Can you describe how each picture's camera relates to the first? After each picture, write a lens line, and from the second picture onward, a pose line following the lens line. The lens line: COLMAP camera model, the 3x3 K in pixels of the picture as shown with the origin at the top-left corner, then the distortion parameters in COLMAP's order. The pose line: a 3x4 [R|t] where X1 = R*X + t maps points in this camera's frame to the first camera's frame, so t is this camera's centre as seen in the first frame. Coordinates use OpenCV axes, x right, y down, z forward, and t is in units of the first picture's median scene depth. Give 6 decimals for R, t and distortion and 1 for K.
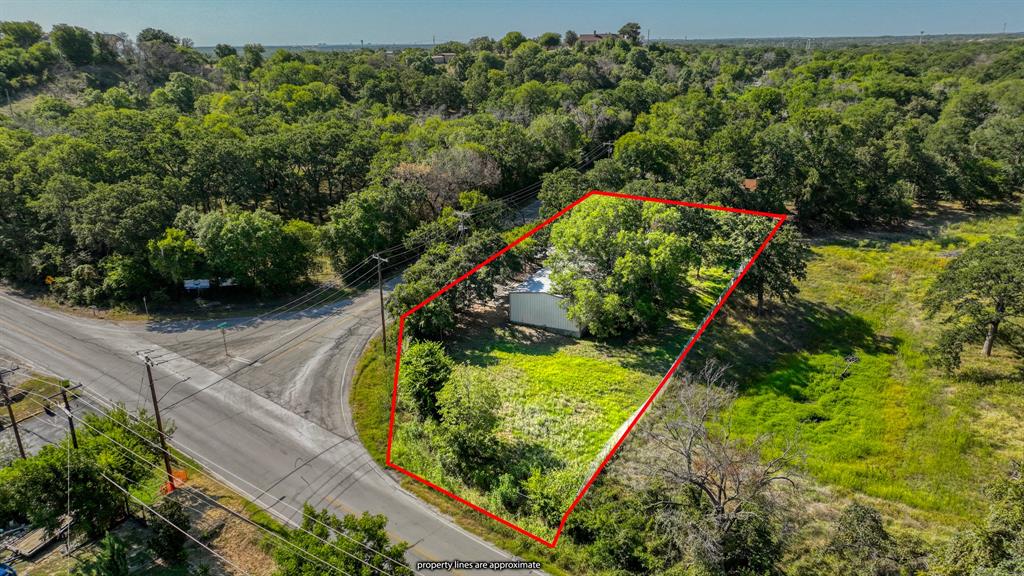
lens RADIAL K [[729.5, 0, 531.8], [0, 729.5, 290.7], [0, 0, 1]] dist [0.017912, 0.001457]
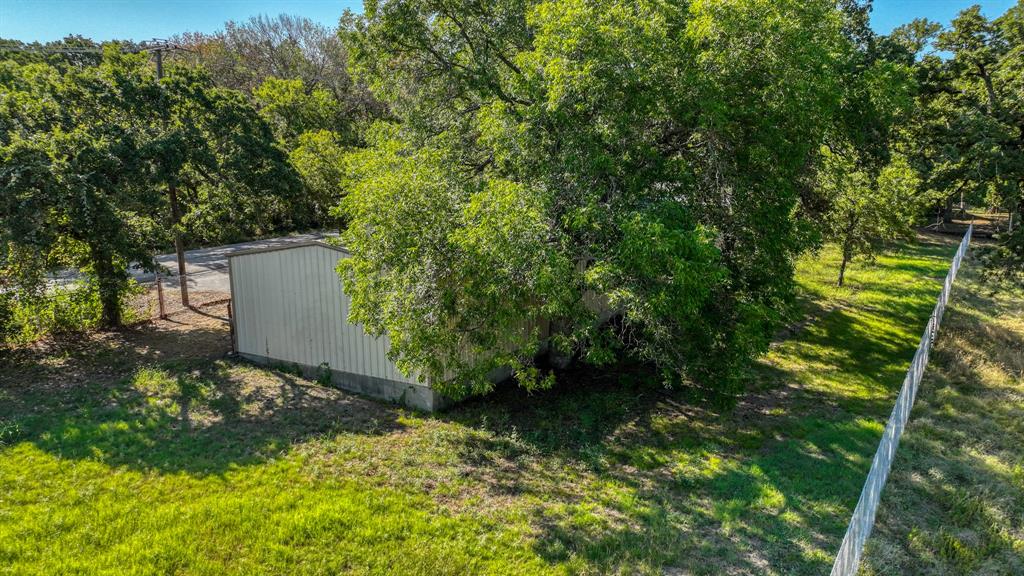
lens RADIAL K [[729.5, 0, 531.8], [0, 729.5, 290.7], [0, 0, 1]] dist [0.017912, 0.001457]
pose [[0.995086, 0.015888, -0.097735, 0.127204], [-0.030544, 0.988161, -0.150347, 0.060191], [0.094190, 0.152593, 0.983790, 0.734021]]
